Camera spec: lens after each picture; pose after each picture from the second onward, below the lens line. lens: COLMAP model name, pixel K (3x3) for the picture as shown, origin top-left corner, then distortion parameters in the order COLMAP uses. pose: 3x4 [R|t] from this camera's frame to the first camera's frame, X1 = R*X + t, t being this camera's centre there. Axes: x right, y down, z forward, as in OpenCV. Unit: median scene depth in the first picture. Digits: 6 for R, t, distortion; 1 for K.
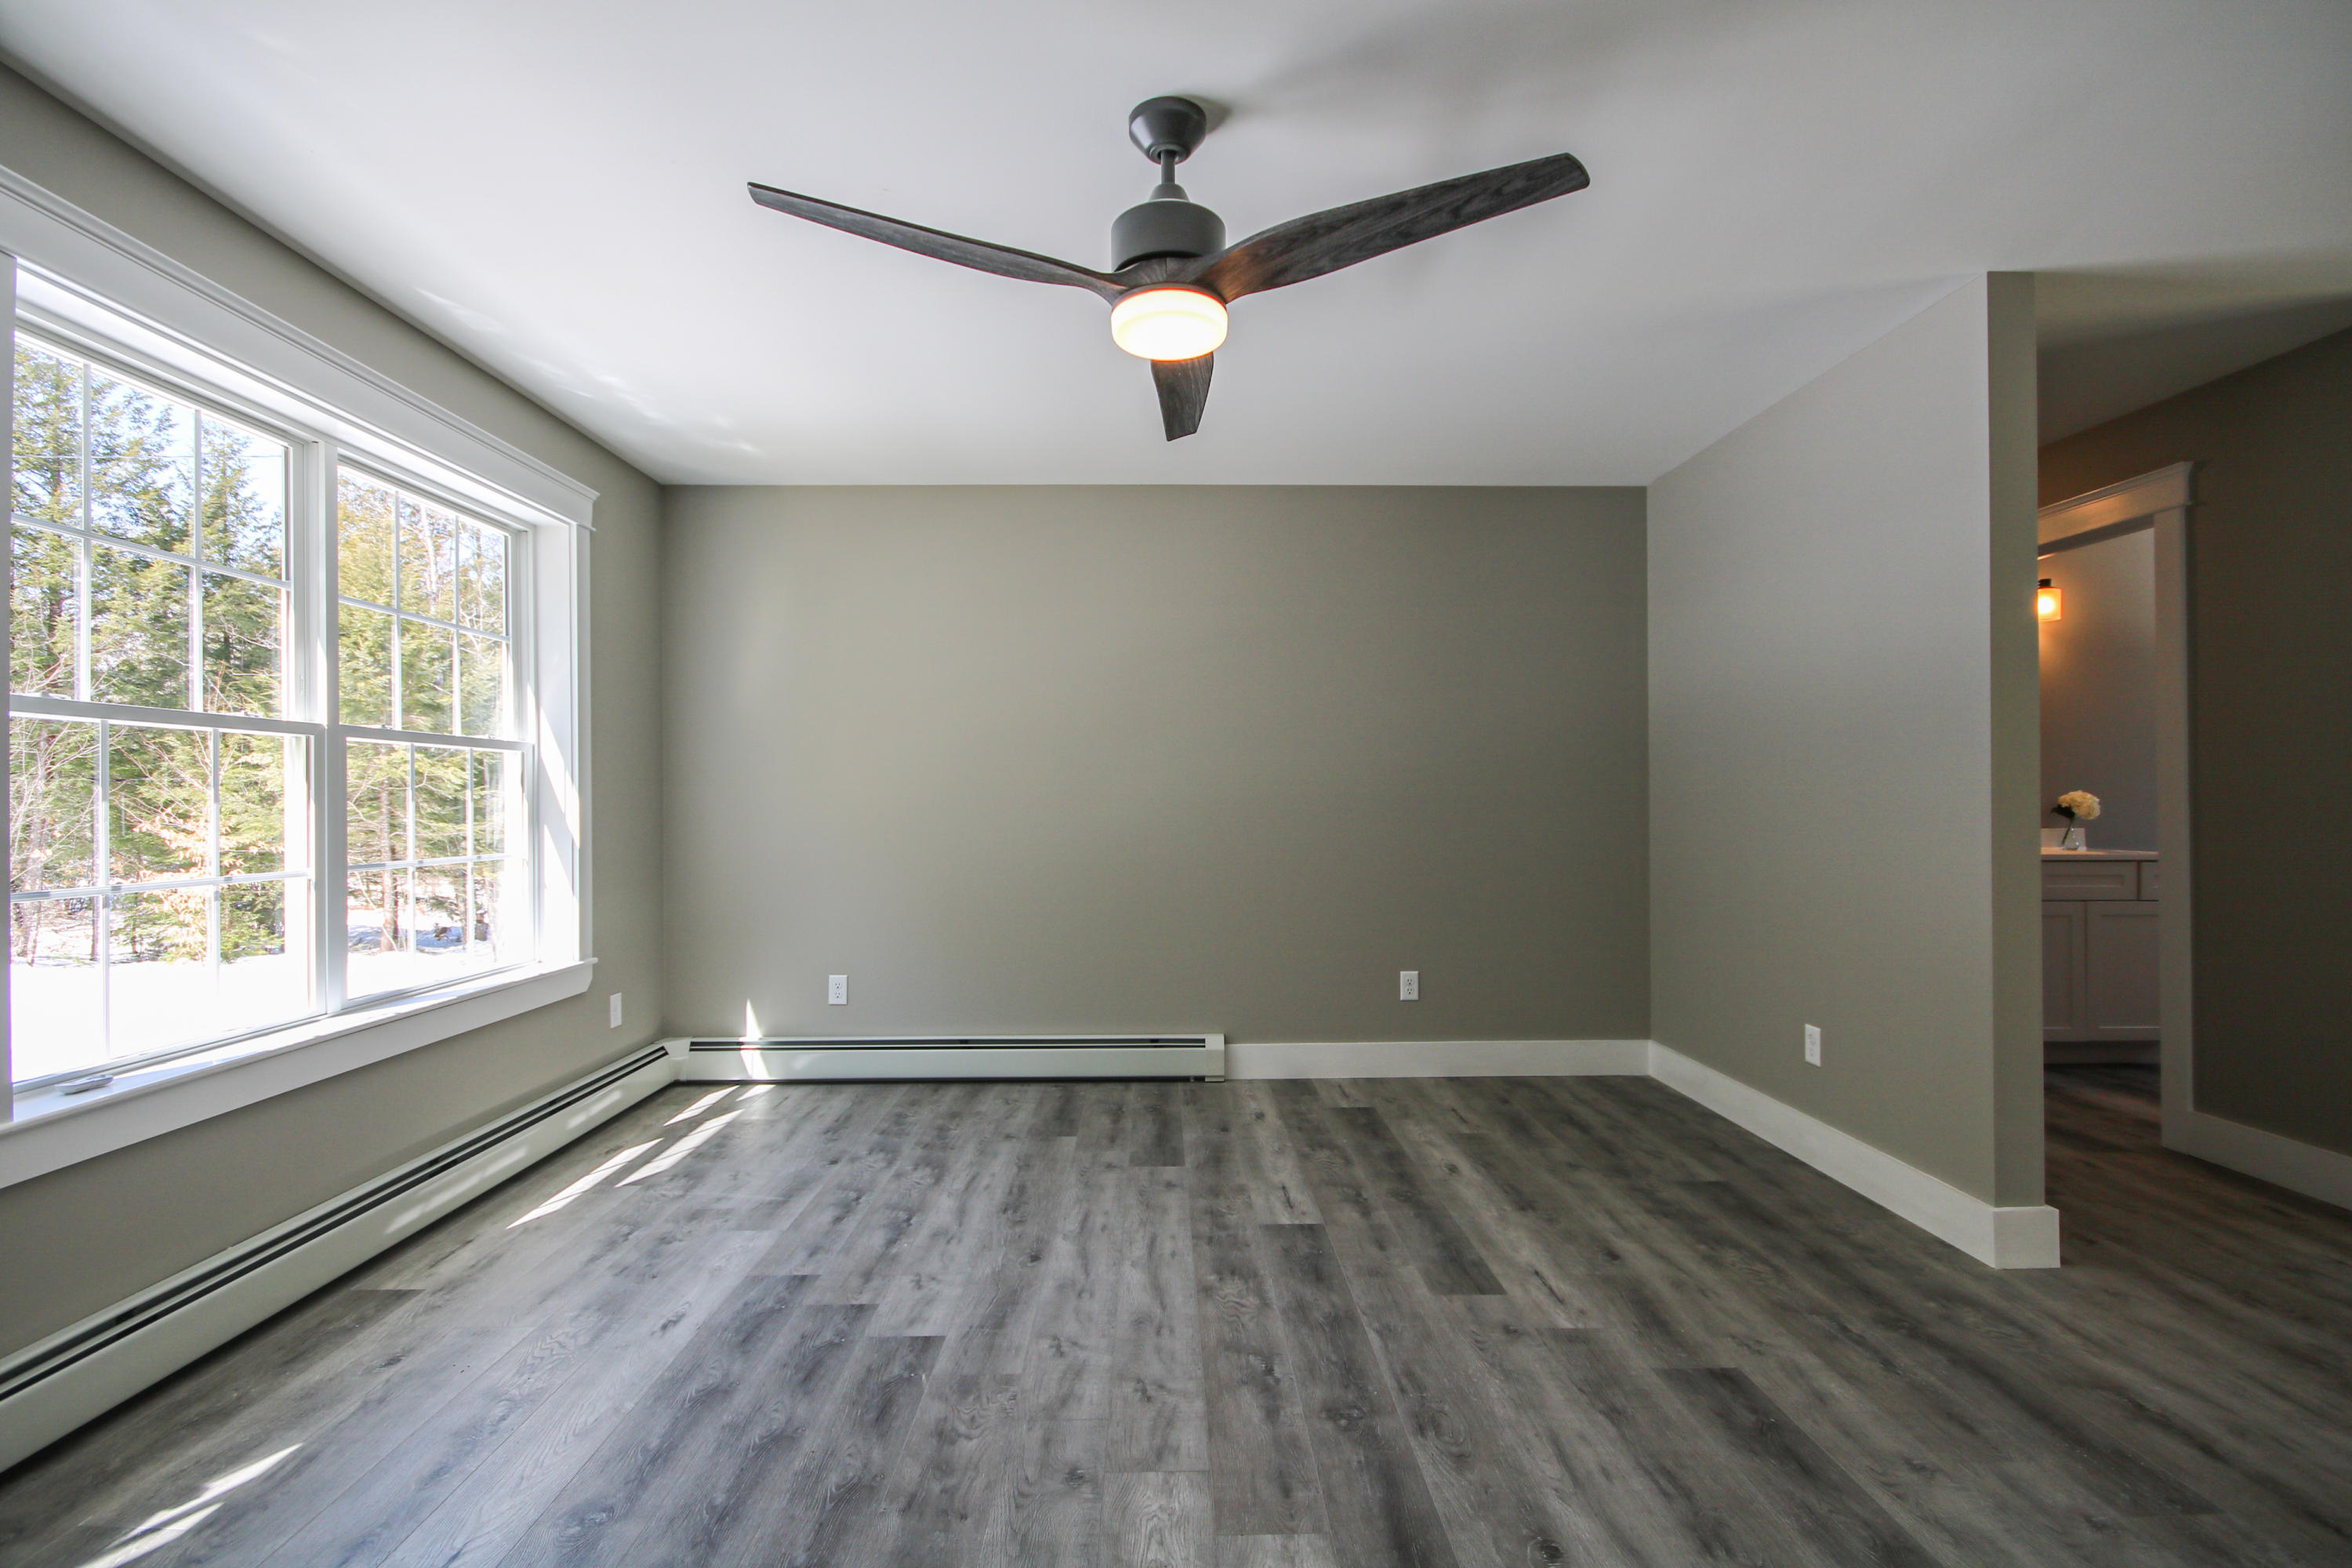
lens RADIAL K [[1091.8, 0, 1156.0], [0, 1091.8, 794.1], [0, 0, 1]] dist [0.010595, -0.006894]
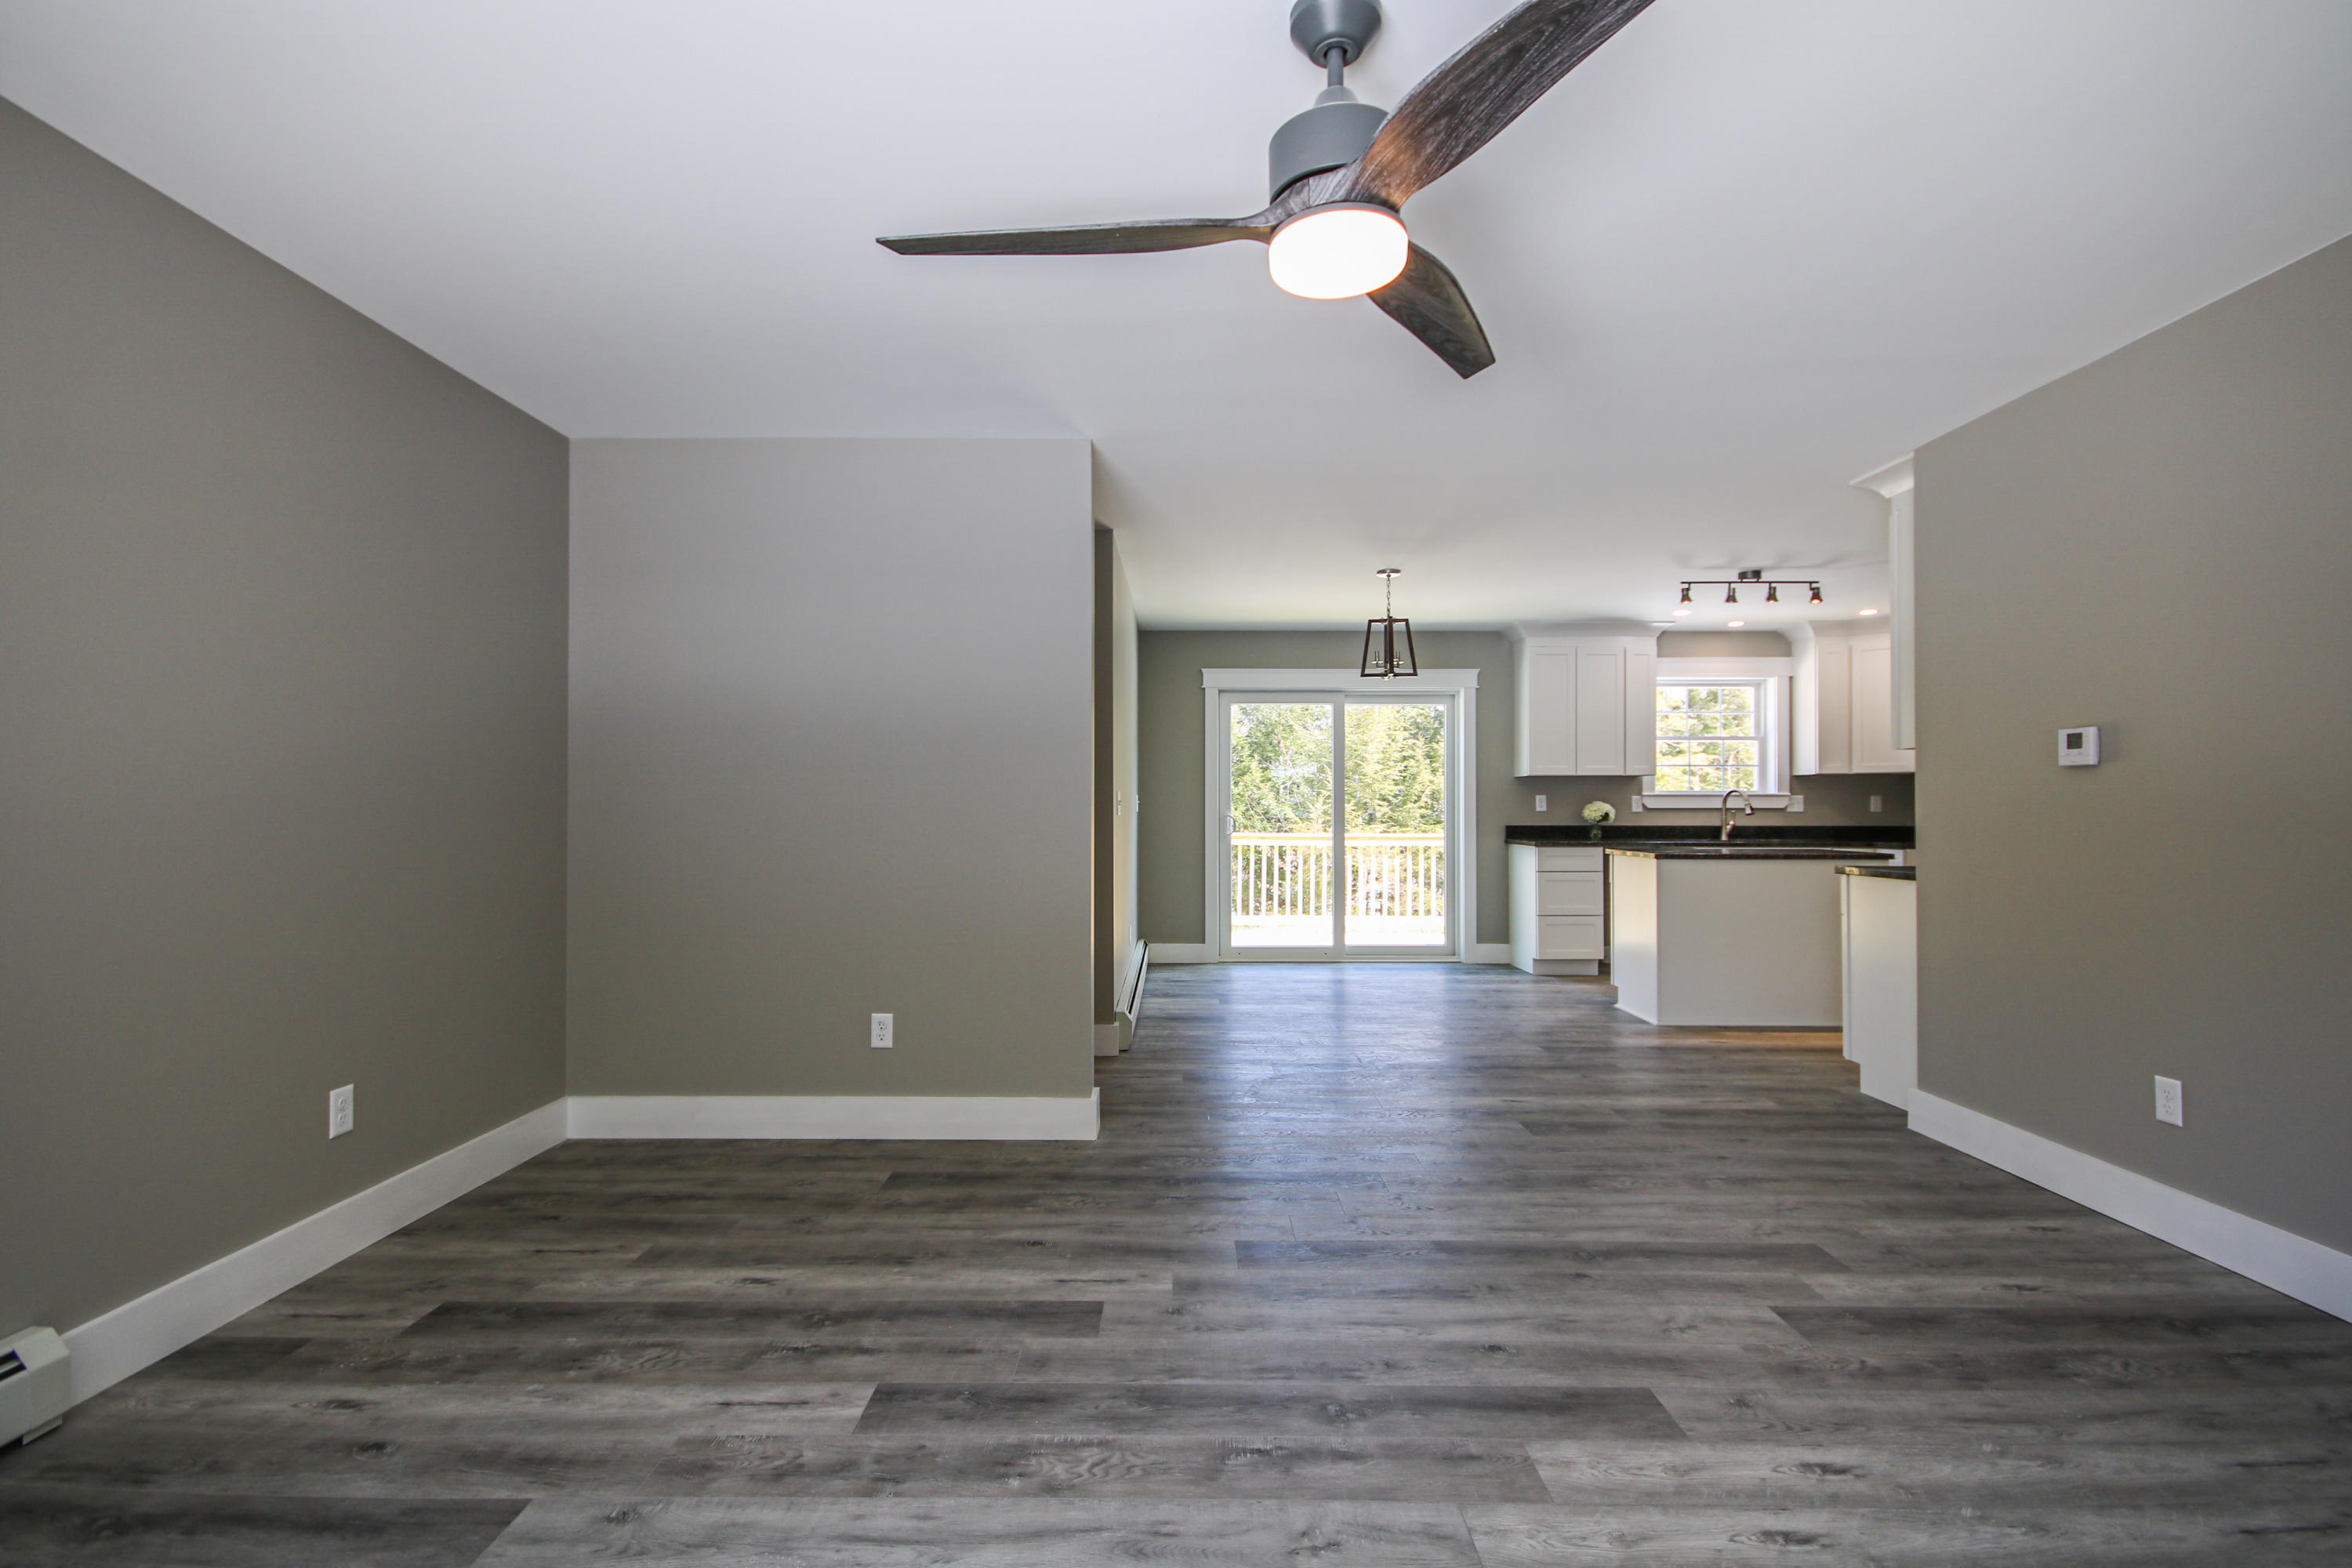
lens RADIAL K [[1091.8, 0, 1191.8], [0, 1091.8, 786.1], [0, 0, 1]] dist [0.010595, -0.006894]
pose [[0.002603, 0.021353, 0.999769, -0.647835], [-0.004238, 0.999763, -0.021341, 0.004233], [-0.999988, -0.004182, 0.002692, 0.856761]]
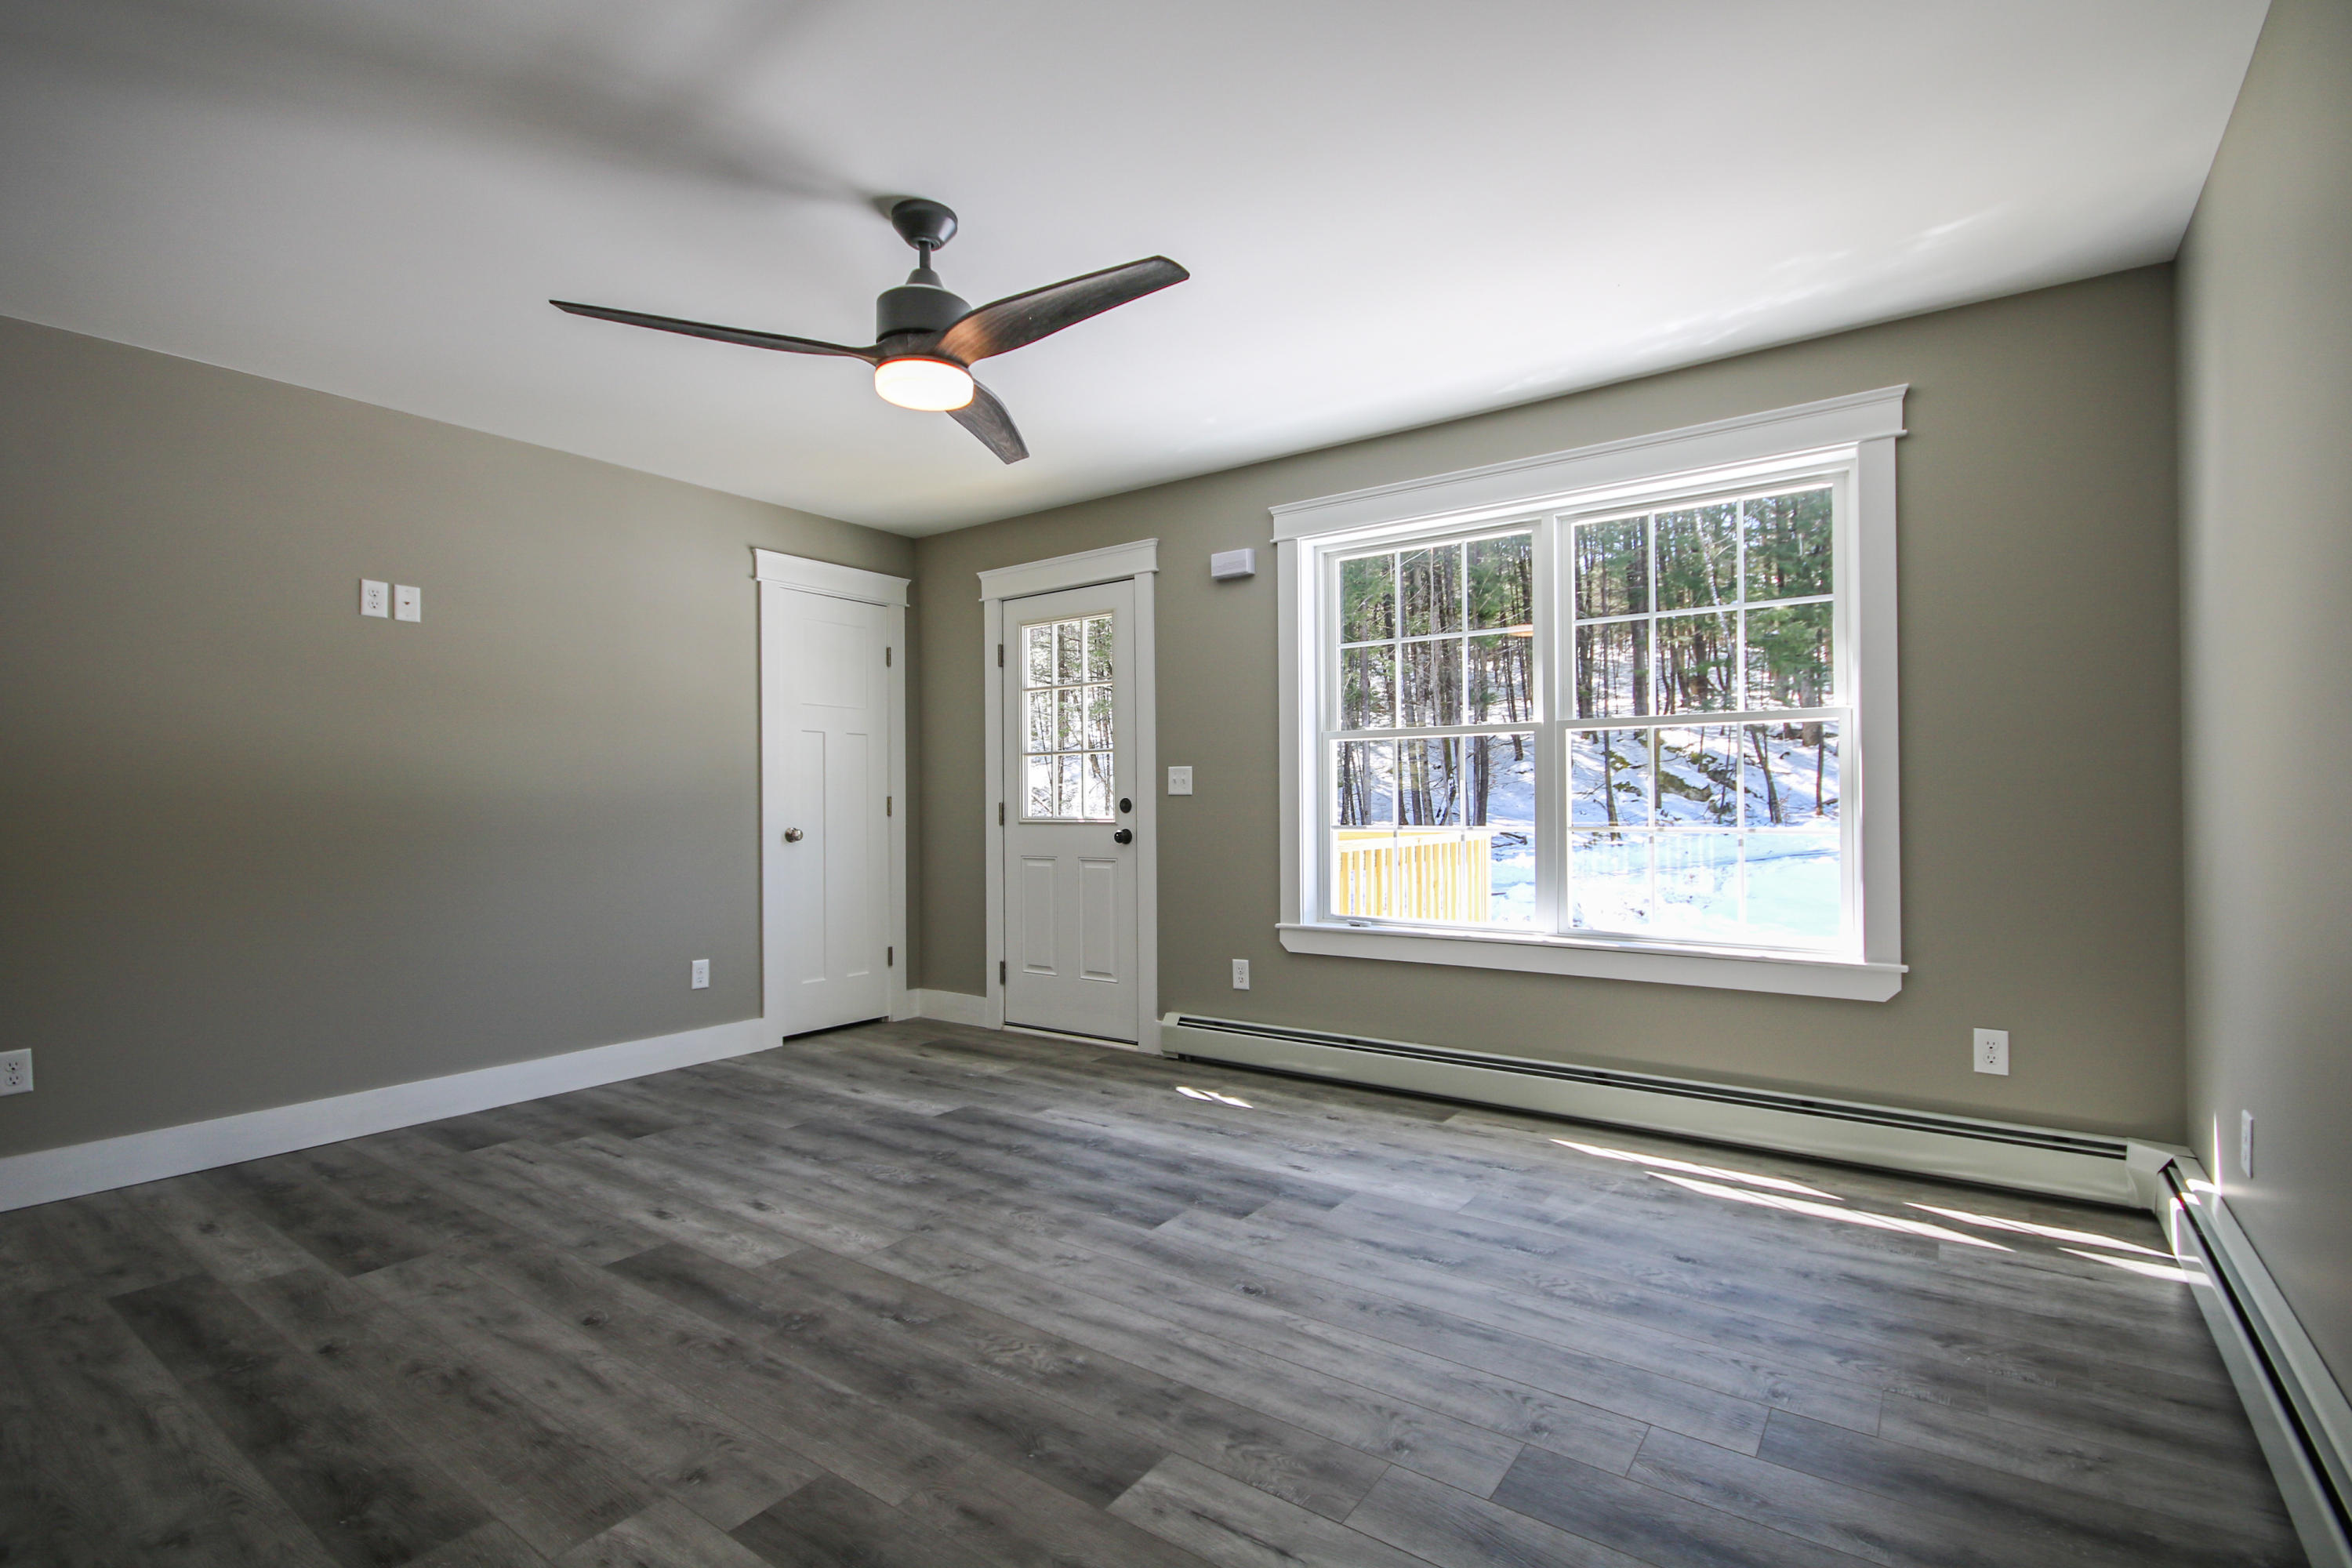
lens RADIAL K [[1091.8, 0, 1174.2], [0, 1091.8, 783.7], [0, 0, 1]] dist [0.010595, -0.006894]
pose [[-0.591902, -0.002368, -0.806006, 0.639276], [0.014704, 0.999798, -0.013735, 0.029489], [0.805876, -0.019982, -0.591748, 1.491764]]
